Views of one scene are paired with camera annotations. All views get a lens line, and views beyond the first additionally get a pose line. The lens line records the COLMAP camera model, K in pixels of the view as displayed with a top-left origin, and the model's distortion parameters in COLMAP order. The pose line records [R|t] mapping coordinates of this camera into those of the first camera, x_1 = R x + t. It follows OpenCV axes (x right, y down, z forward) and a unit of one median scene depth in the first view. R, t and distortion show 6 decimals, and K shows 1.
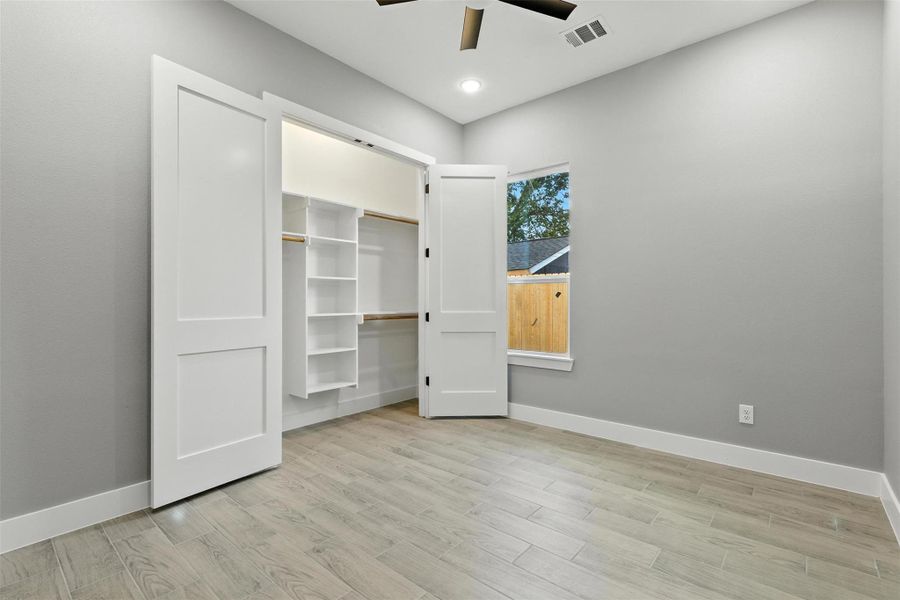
lens RADIAL K [[409.7, 0, 452.6], [0, 409.7, 301.5], [0, 0, 1]] dist [0.000068, 0.000459]
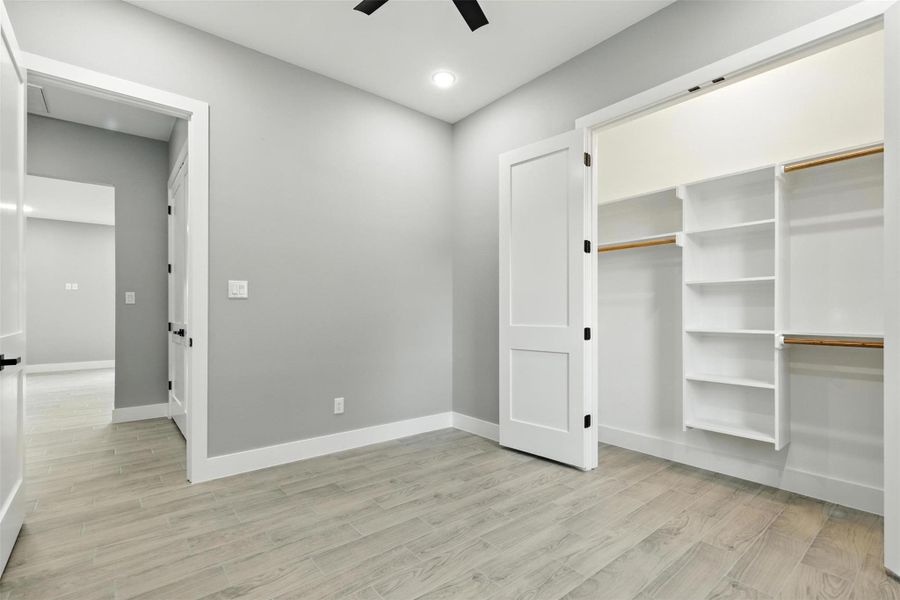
lens RADIAL K [[409.7, 0, 449.9], [0, 409.7, 311.9], [0, 0, 1]] dist [0.000068, 0.000459]
pose [[-0.170488, -0.000293, -0.985360, 0.691239], [-0.001977, 0.999998, 0.000045, -0.000419], [0.985358, 0.001955, -0.170489, 0.879378]]
